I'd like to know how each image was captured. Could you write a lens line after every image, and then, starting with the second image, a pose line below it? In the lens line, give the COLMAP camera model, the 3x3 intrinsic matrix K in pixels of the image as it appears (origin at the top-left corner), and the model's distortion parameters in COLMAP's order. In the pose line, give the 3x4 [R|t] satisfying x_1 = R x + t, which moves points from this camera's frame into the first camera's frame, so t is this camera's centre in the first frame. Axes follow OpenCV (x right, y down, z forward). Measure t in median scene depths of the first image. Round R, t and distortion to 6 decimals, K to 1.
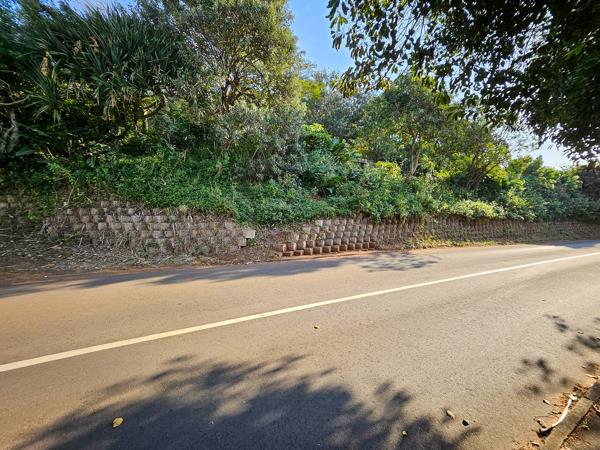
lens RADIAL K [[236.2, 0, 302.5], [0, 236.2, 223.5], [0, 0, 1]] dist [-0.000449, 0.000008]
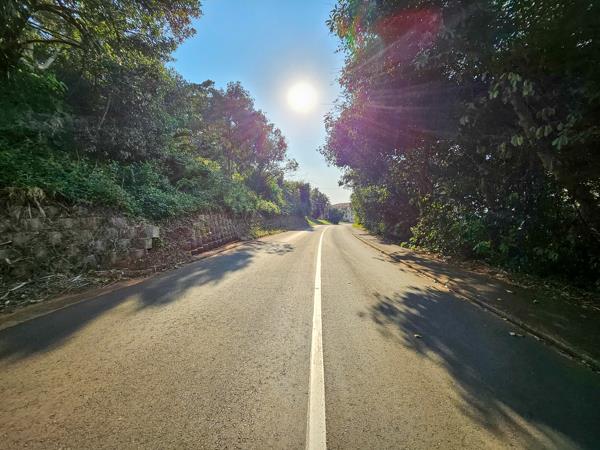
lens RADIAL K [[236.2, 0, 302.5], [0, 236.2, 223.5], [0, 0, 1]] dist [-0.000449, 0.000008]
pose [[0.559509, -0.029610, 0.828295, -0.582558], [0.016131, 0.999561, 0.024836, 0.004178], [-0.828667, -0.000535, 0.559741, 0.168641]]
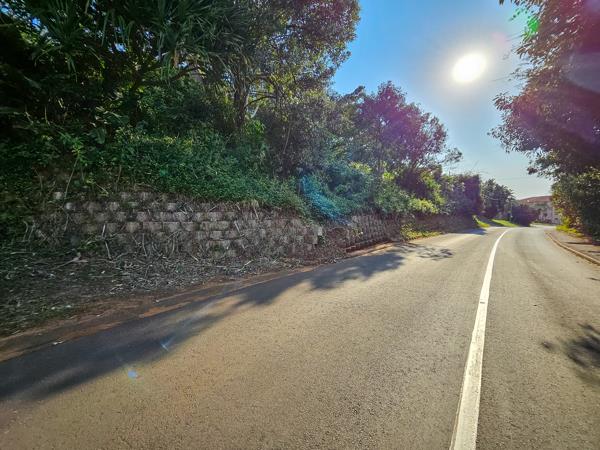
lens RADIAL K [[242.3, 0, 302.4], [0, 242.3, 216.7], [0, 0, 1]] dist [-0.000644, 0.000002]
pose [[0.931560, -0.009875, 0.363453, -0.628757], [0.014923, 0.999827, -0.011086, -0.003863], [-0.363281, 0.015751, 0.931547, 0.118736]]
